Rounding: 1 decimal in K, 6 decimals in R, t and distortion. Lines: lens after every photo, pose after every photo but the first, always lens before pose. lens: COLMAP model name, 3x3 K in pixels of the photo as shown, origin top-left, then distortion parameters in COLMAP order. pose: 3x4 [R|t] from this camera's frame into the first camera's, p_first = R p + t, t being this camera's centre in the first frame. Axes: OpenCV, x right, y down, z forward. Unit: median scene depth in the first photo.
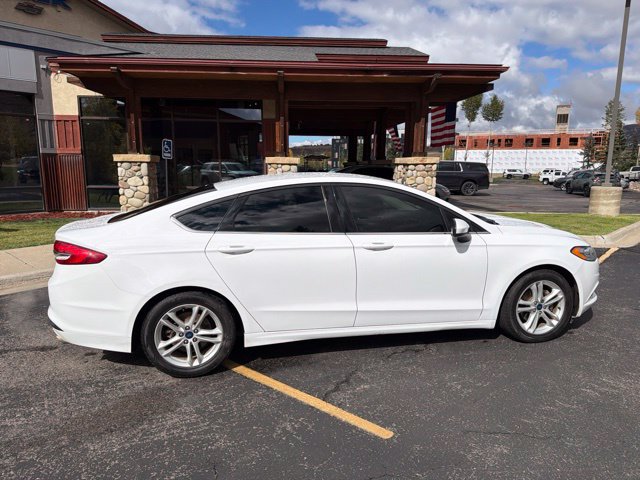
lens RADIAL K [[437.9, 0, 323.2], [0, 437.9, 241.8], [0, 0, 1]] dist [0.072389, -0.102594]
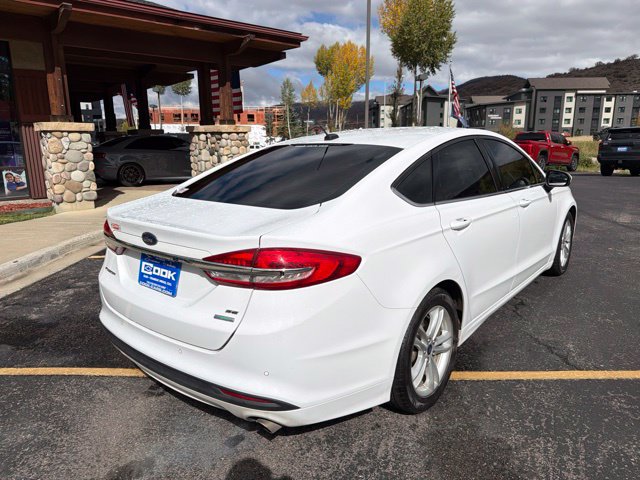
lens RADIAL K [[443.0, 0, 322.2], [0, 443.0, 237.2], [0, 0, 1]] dist [0.038400, -0.051478]
pose [[0.784427, -0.144376, 0.603183, -0.714500], [0.118621, 0.989500, 0.082580, -0.041648], [-0.608772, 0.006772, 0.793316, 0.447410]]
